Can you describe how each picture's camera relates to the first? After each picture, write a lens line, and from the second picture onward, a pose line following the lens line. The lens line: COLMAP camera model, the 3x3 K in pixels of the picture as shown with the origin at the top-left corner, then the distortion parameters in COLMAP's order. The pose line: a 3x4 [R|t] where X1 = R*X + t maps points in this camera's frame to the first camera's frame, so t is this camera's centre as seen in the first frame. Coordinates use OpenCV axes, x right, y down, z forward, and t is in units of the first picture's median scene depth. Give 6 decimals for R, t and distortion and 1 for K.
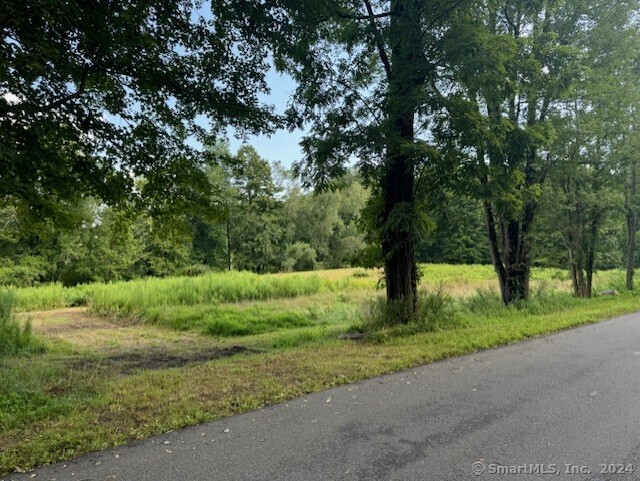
lens RADIAL K [[456.0, 0, 320.0], [0, 456.0, 240.5], [0, 0, 1]] dist [0.107174, -0.184031]
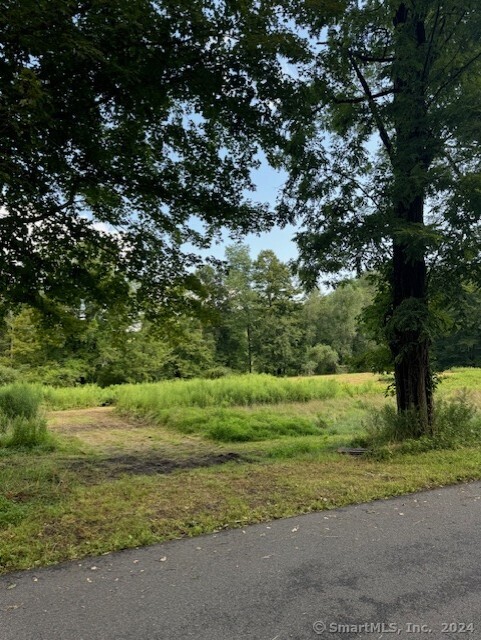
lens RADIAL K [[456.0, 0, 230.7], [0, 456.0, 324.3], [0, 0, 1]] dist [0.107174, -0.184031]
pose [[0.971093, -0.019838, -0.237874, 0.052096], [0.010024, 0.999051, -0.042395, 0.001157], [0.238489, 0.038785, 0.970370, 0.058997]]
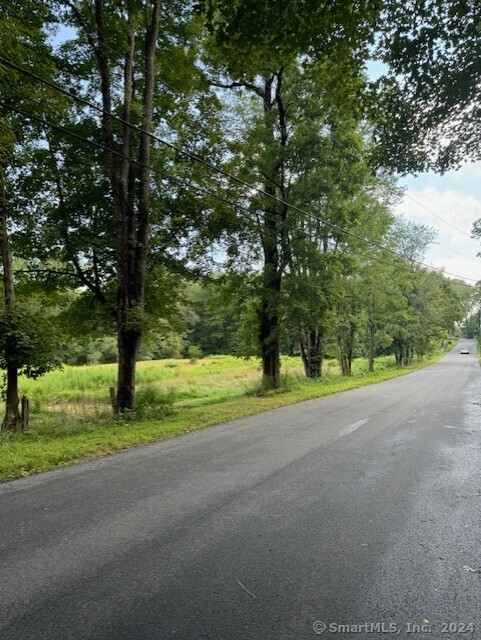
lens RADIAL K [[456.0, 0, 230.7], [0, 456.0, 324.3], [0, 0, 1]] dist [0.107174, -0.184031]
pose [[0.952057, 0.012744, 0.305655, -0.546268], [-0.007907, 0.999823, -0.017060, -0.050714], [-0.305819, 0.013825, 0.951989, -0.720440]]
